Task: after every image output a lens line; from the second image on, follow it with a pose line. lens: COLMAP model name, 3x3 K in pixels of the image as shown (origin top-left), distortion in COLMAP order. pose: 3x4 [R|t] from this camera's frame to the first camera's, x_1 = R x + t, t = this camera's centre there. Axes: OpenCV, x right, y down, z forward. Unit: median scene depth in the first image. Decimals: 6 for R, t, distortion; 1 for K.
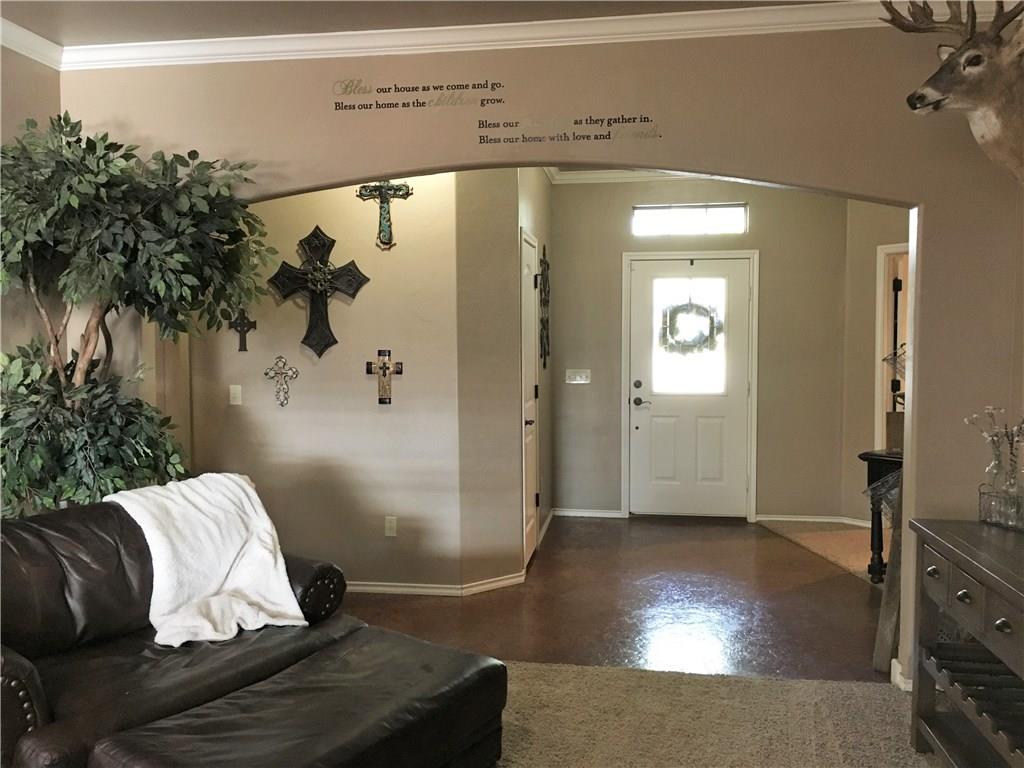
lens RADIAL K [[878.3, 0, 510.8], [0, 878.3, 382.0], [0, 0, 1]] dist [0.067207, -0.018331]
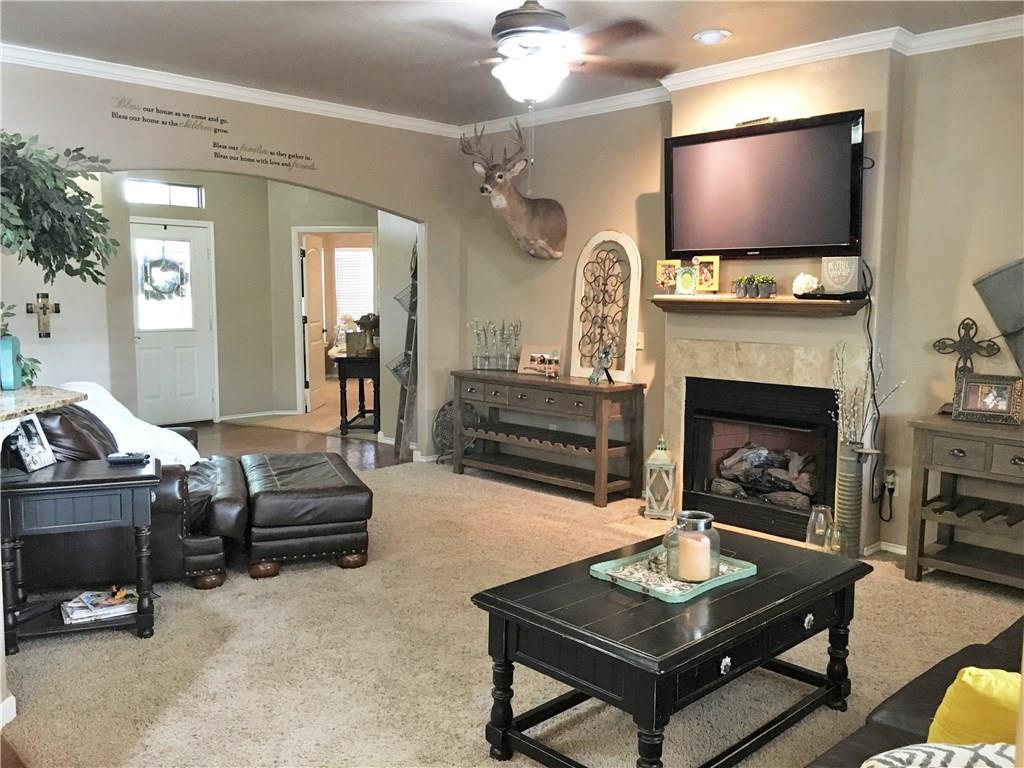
lens RADIAL K [[878.3, 0, 511.6], [0, 878.3, 385.2], [0, 0, 1]] dist [0.067207, -0.018331]
pose [[0.606033, -0.080229, 0.791383, -0.740211], [0.034111, 0.996607, 0.074912, 0.019834], [-0.794708, -0.018404, 0.606713, -0.268059]]
